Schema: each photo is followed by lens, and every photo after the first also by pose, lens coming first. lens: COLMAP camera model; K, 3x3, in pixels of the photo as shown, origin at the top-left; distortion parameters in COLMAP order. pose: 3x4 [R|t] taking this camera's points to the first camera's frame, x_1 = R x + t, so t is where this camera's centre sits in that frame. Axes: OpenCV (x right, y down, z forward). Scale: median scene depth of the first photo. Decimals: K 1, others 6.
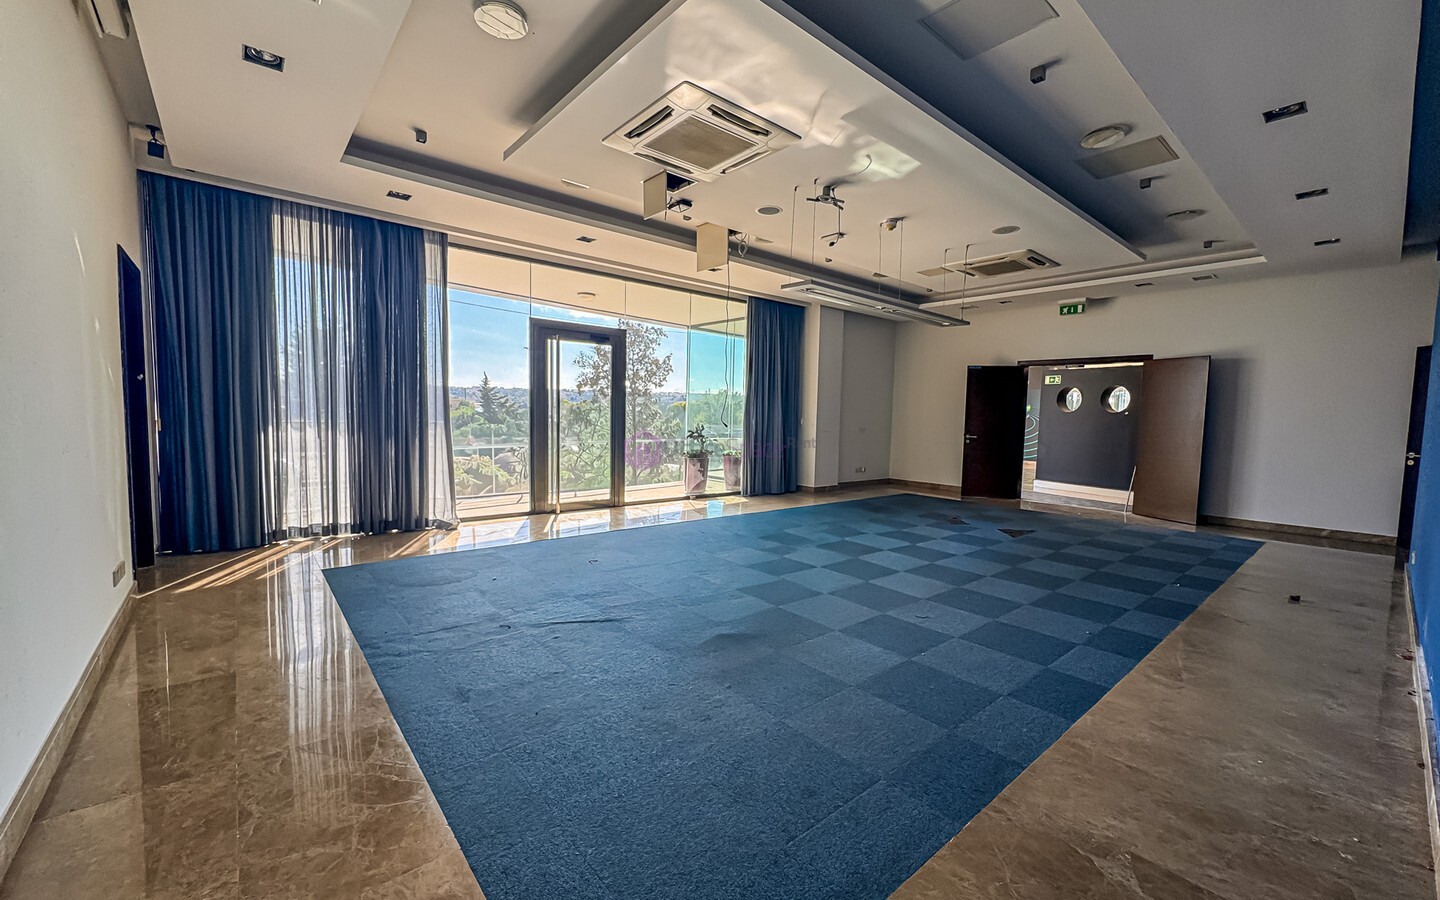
lens RADIAL K [[568.5, 0, 720.0], [0, 568.5, 450.0], [0, 0, 1]] dist [0.001085, 0.000056]
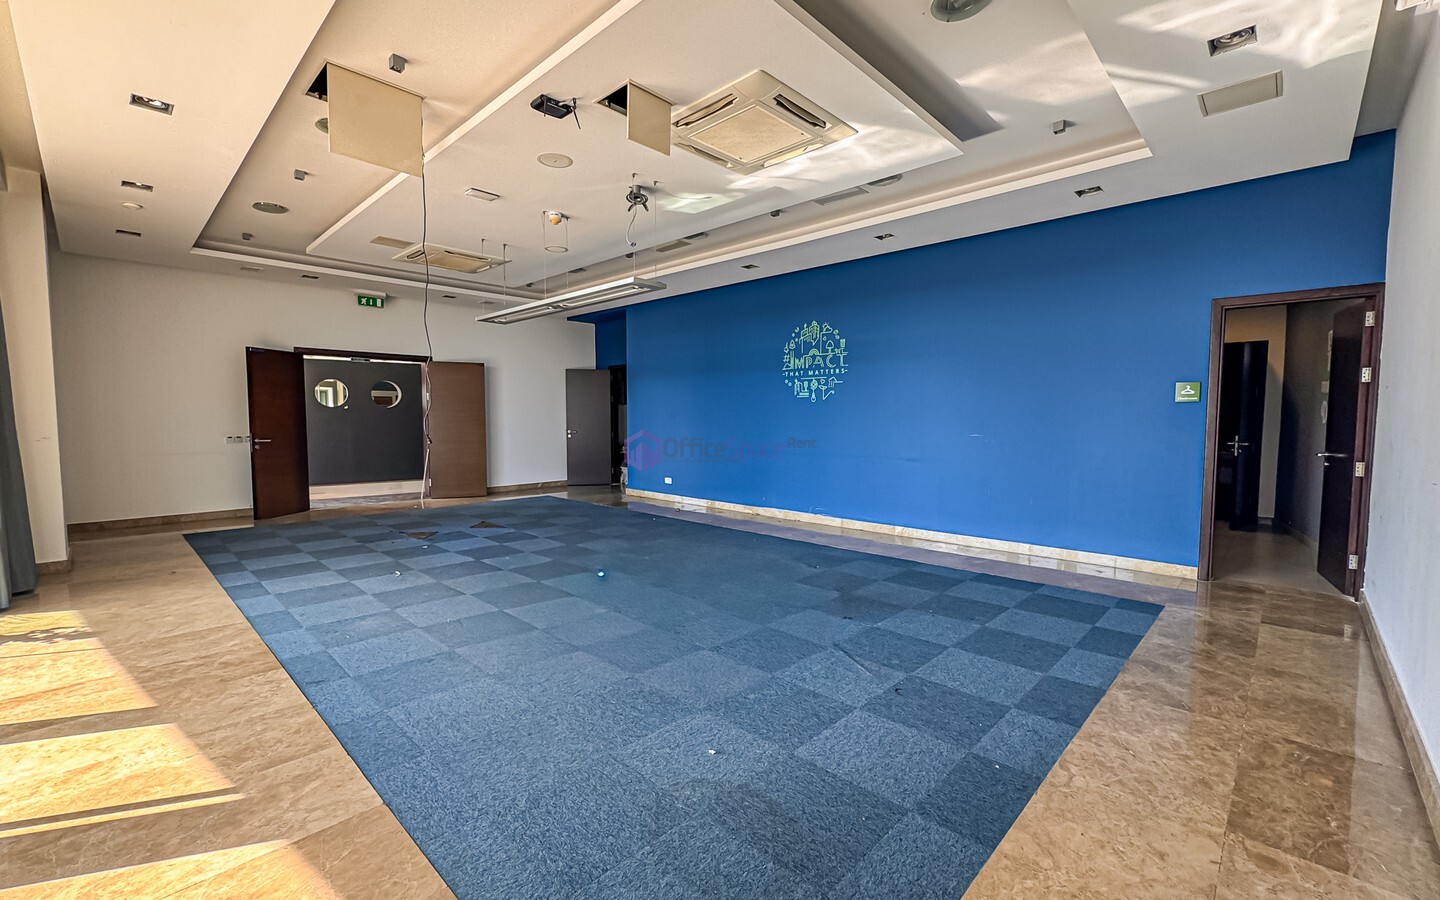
lens RADIAL K [[597.6, 0, 720.0], [0, 597.6, 450.0], [0, 0, 1]] dist [0.000516, -0.000132]
pose [[-0.097629, -0.081973, 0.991841, -0.514155], [0.062163, 0.994154, 0.088283, -0.054165], [-0.993280, 0.070275, -0.091963, 0.574666]]
